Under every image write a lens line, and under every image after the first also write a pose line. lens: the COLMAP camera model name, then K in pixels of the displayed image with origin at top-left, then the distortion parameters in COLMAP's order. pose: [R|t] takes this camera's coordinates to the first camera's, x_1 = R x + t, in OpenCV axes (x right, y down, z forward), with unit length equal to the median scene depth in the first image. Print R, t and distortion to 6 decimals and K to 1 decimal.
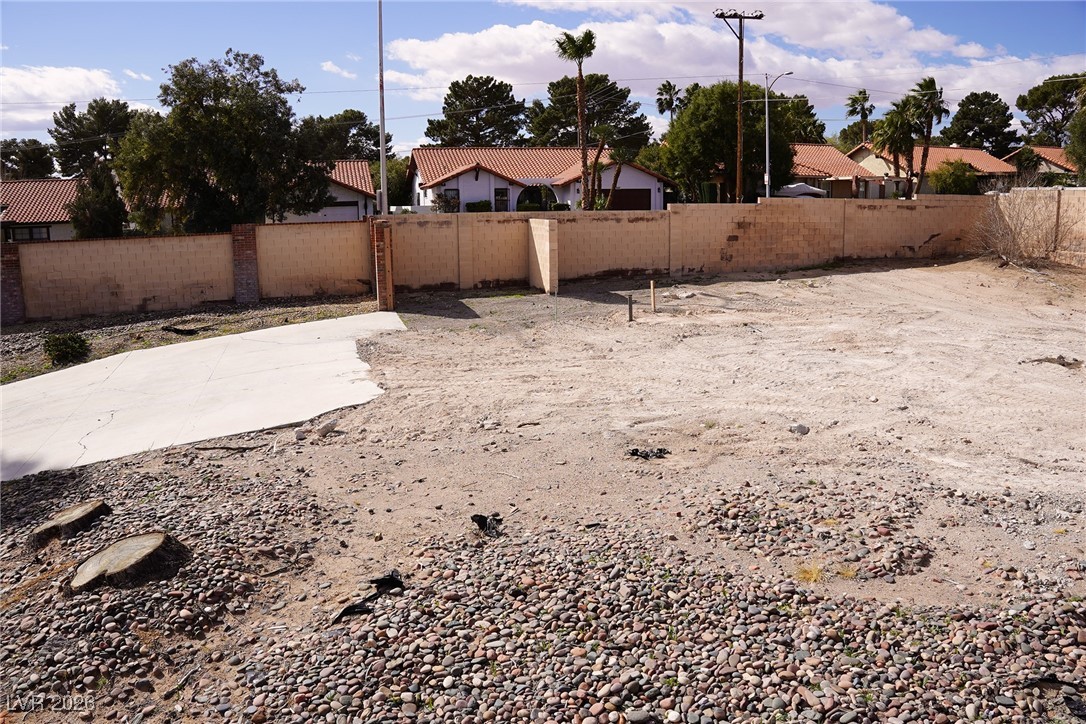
lens RADIAL K [[840.9, 0, 543.0], [0, 840.9, 362.0], [0, 0, 1]] dist [-0.153889, 0.003625]
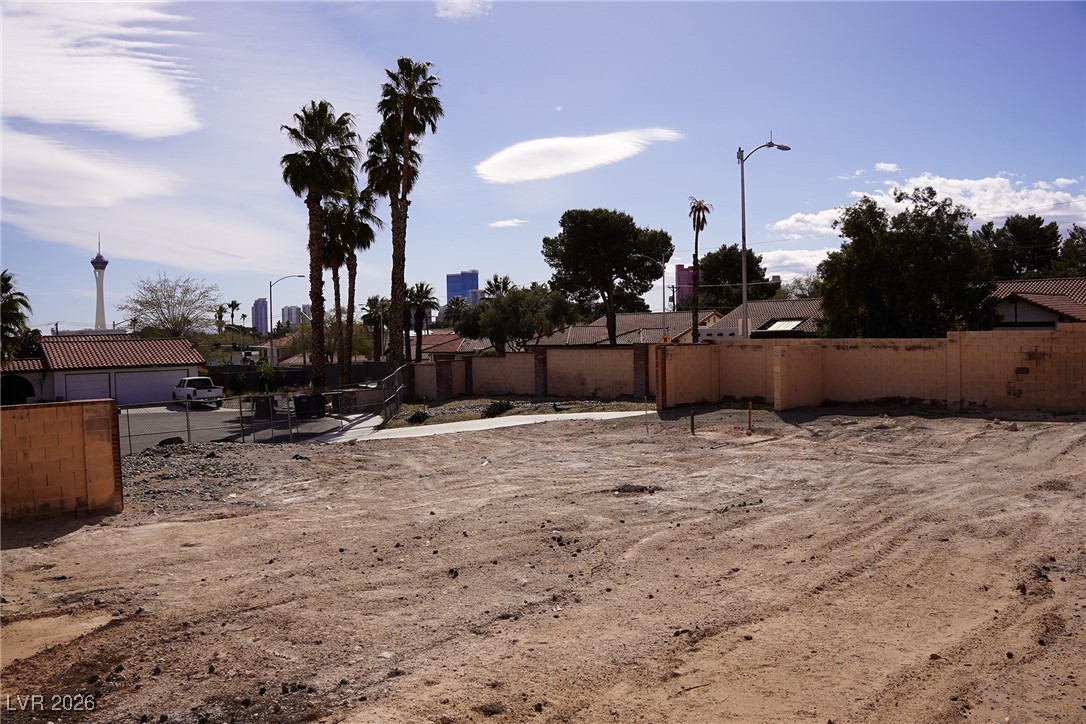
lens RADIAL K [[840.9, 0, 543.0], [0, 840.9, 362.0], [0, 0, 1]] dist [-0.153889, 0.003625]
pose [[0.401633, 0.035860, -0.915098, 0.808614], [-0.157791, 0.986999, -0.030576, -0.055893], [0.902105, 0.156675, 0.402070, 0.226025]]
